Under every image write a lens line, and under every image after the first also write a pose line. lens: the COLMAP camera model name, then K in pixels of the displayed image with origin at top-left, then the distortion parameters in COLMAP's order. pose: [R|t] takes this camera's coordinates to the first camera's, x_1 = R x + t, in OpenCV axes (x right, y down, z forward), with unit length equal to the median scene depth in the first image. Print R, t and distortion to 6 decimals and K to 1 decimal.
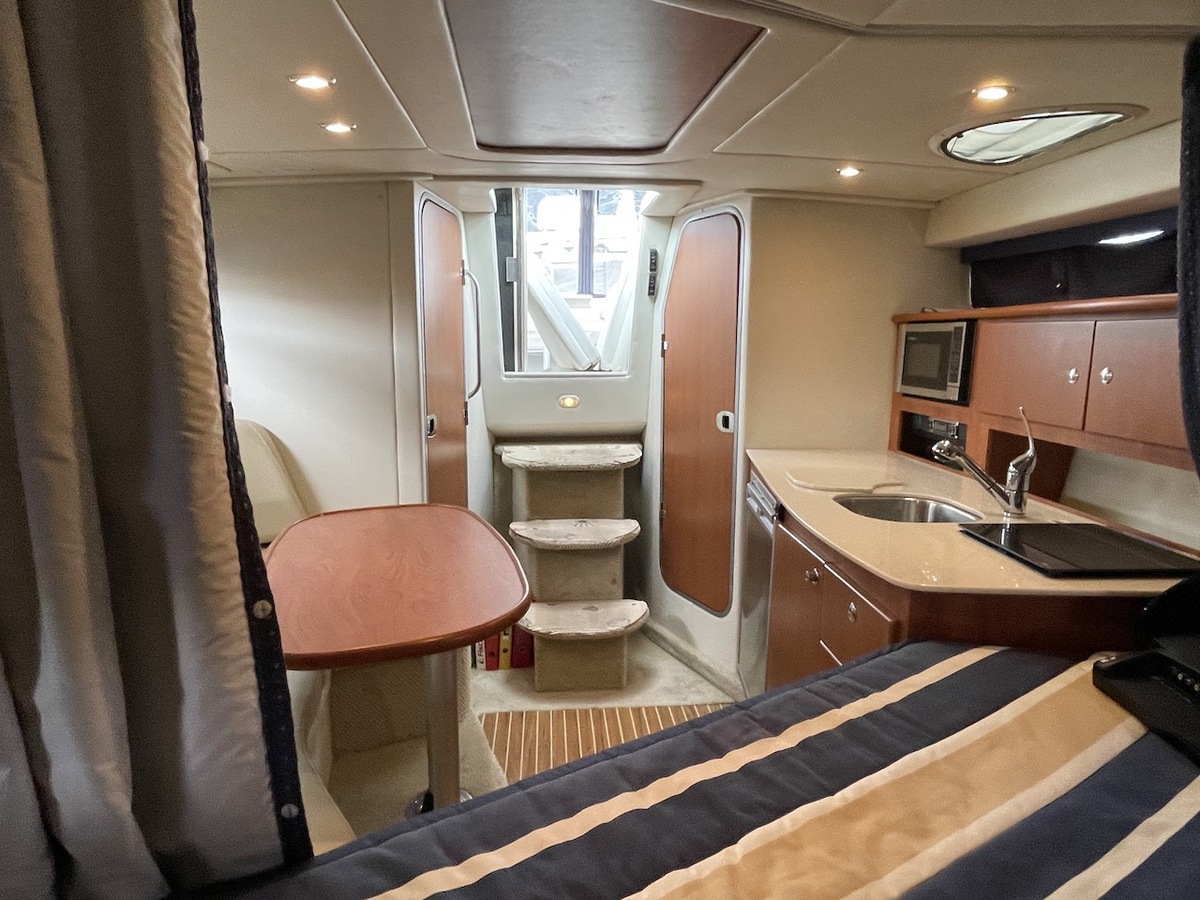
lens RADIAL K [[738.2, 0, 600.0], [0, 738.2, 457.4], [0, 0, 1]] dist [0.052305, -0.064896]
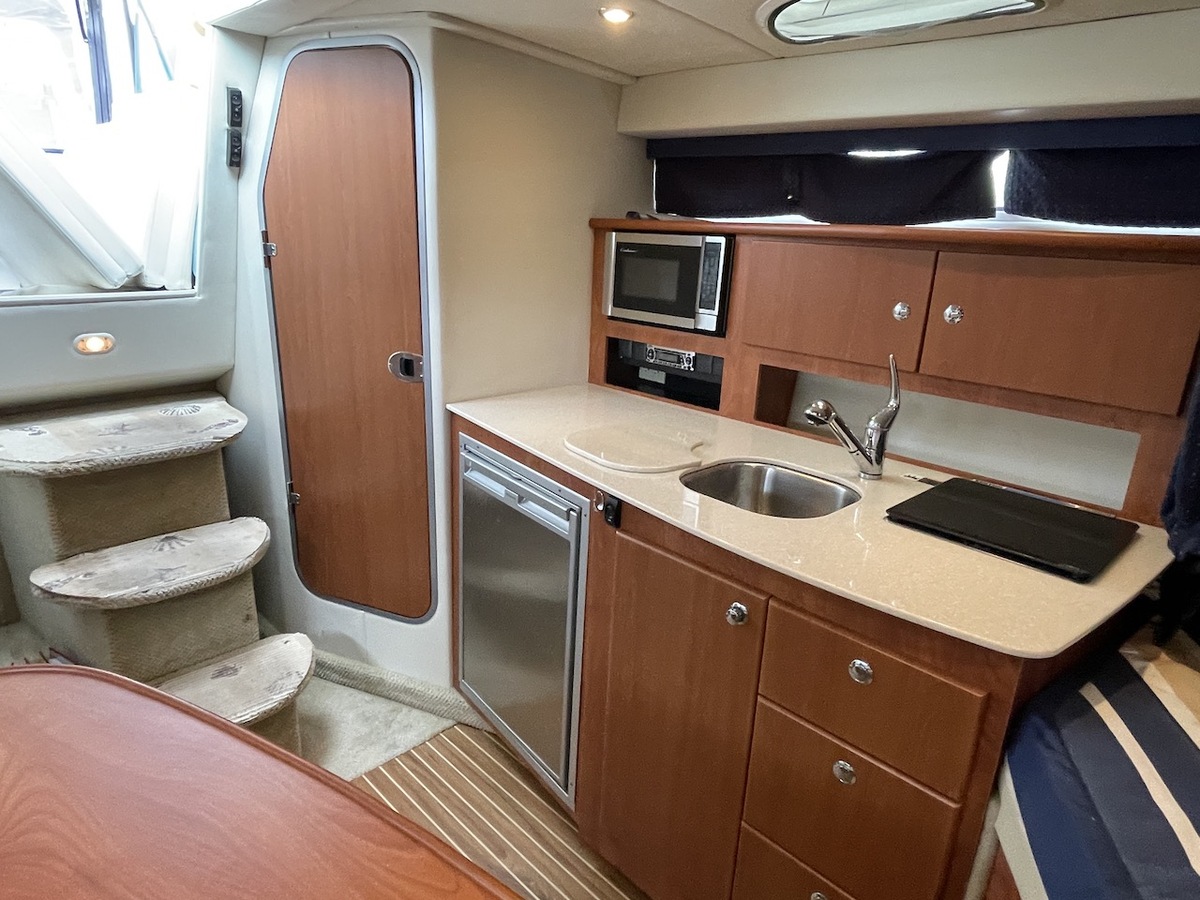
lens RADIAL K [[738.2, 0, 600.0], [0, 738.2, 457.4], [0, 0, 1]] dist [0.052305, -0.064896]
pose [[0.761703, -0.174238, 0.624059, -0.148639], [0.073080, 0.980121, 0.184453, -0.082113], [-0.643792, -0.094892, 0.759294, 0.342951]]
